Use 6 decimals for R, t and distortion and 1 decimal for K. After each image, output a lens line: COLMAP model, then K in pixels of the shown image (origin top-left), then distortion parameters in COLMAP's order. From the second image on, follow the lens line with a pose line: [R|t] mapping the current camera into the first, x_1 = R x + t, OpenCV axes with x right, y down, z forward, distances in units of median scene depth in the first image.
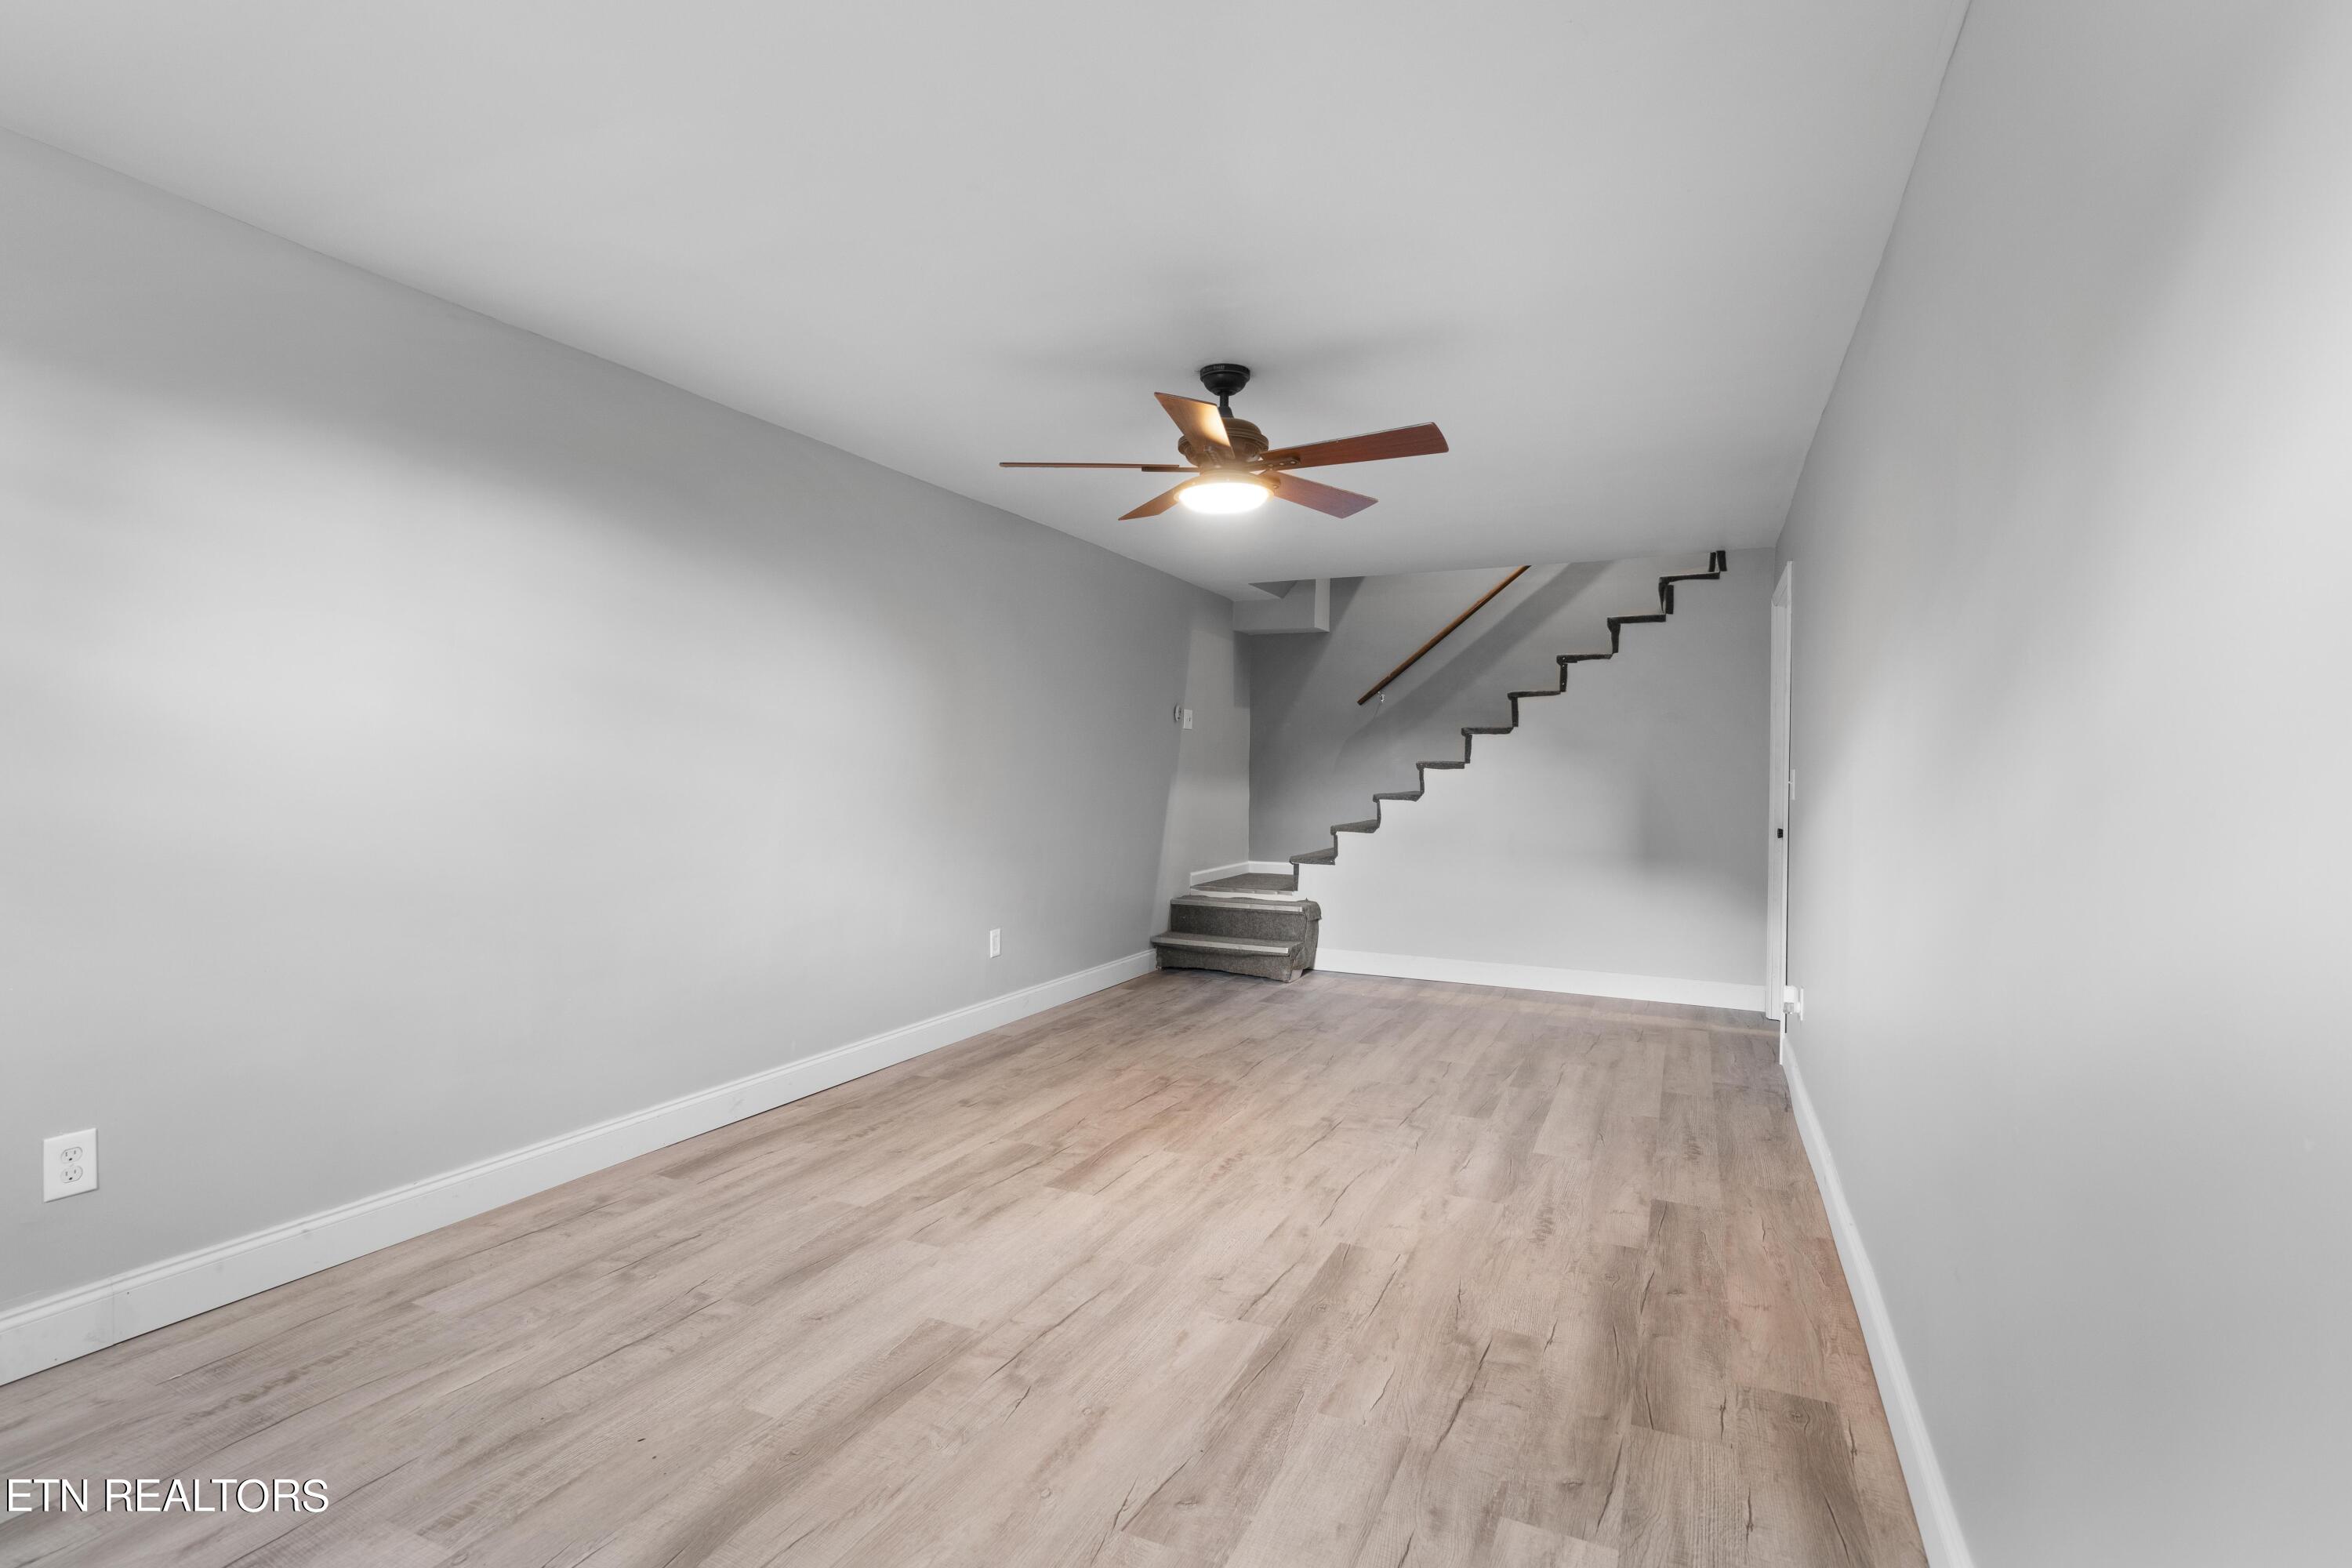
lens RADIAL K [[1134.2, 0, 1175.3], [0, 1134.2, 778.6], [0, 0, 1]] dist [0.014107, -0.004103]
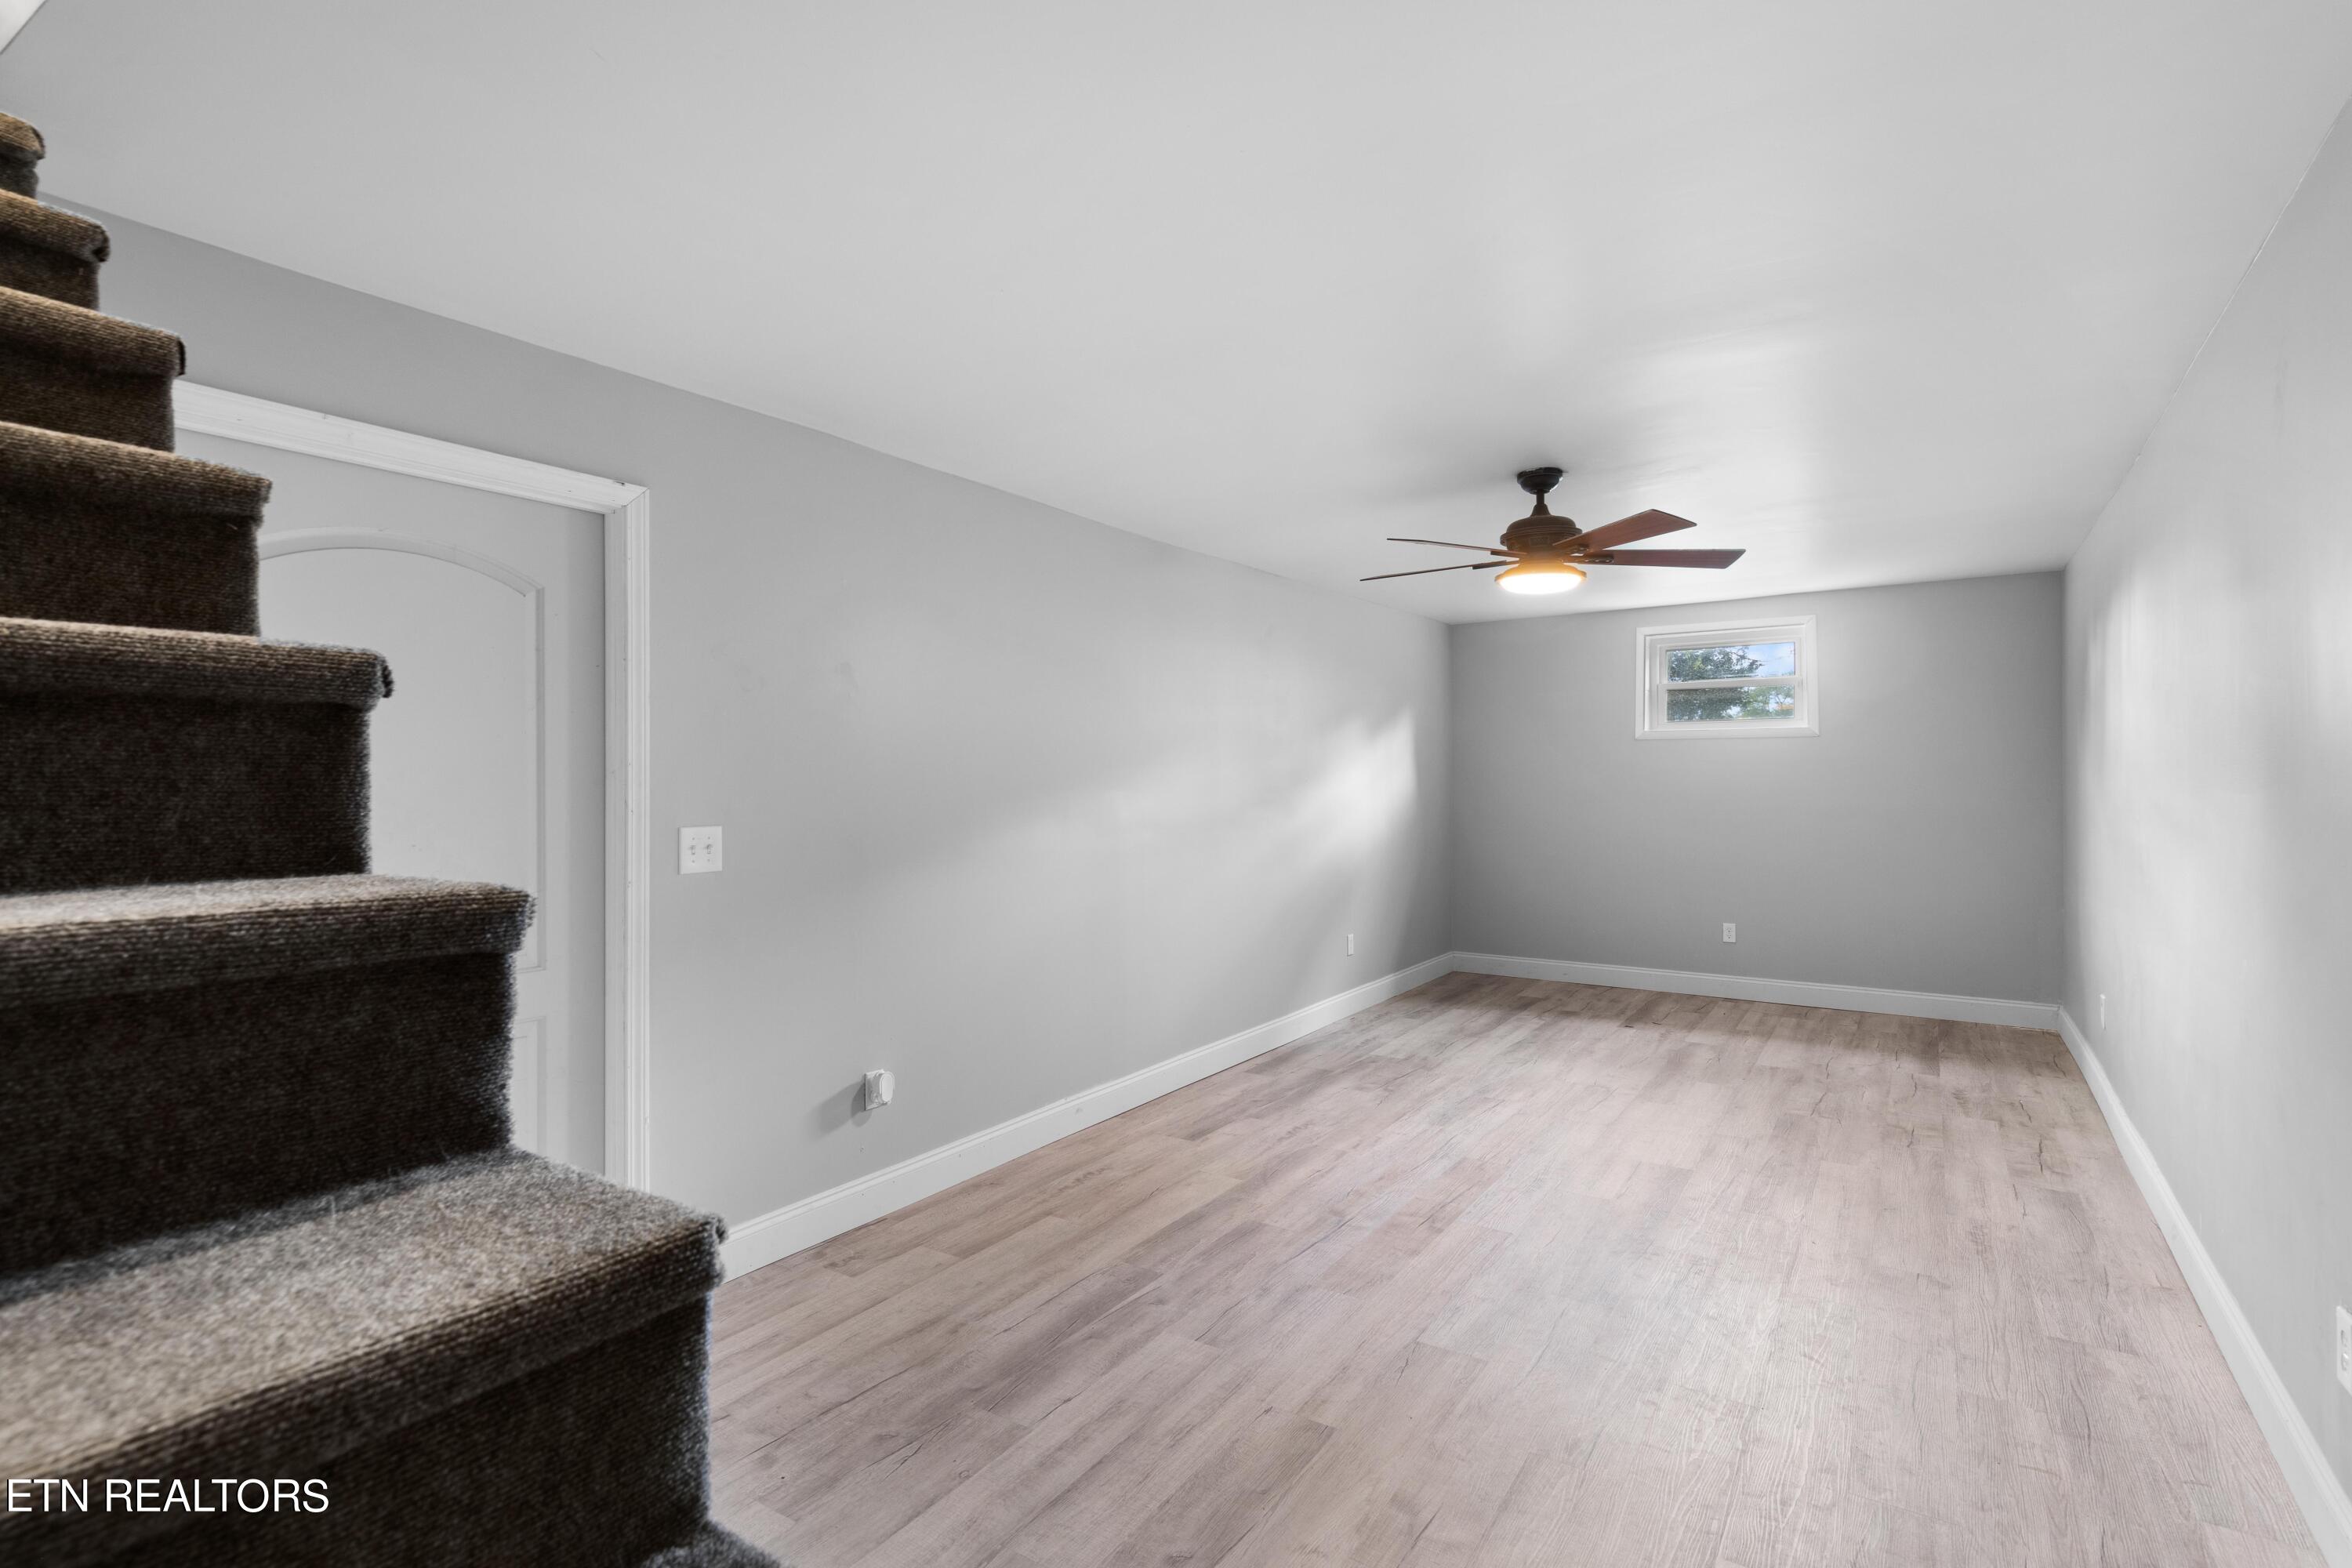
lens RADIAL K [[1134.2, 0, 1174.9], [0, 1134.2, 782.9], [0, 0, 1]] dist [0.014107, -0.004103]
pose [[-0.988381, -0.004669, 0.151928, 0.241758], [-0.002837, 0.999921, 0.012277, -0.059676], [-0.151973, 0.011703, -0.988315, 2.274010]]
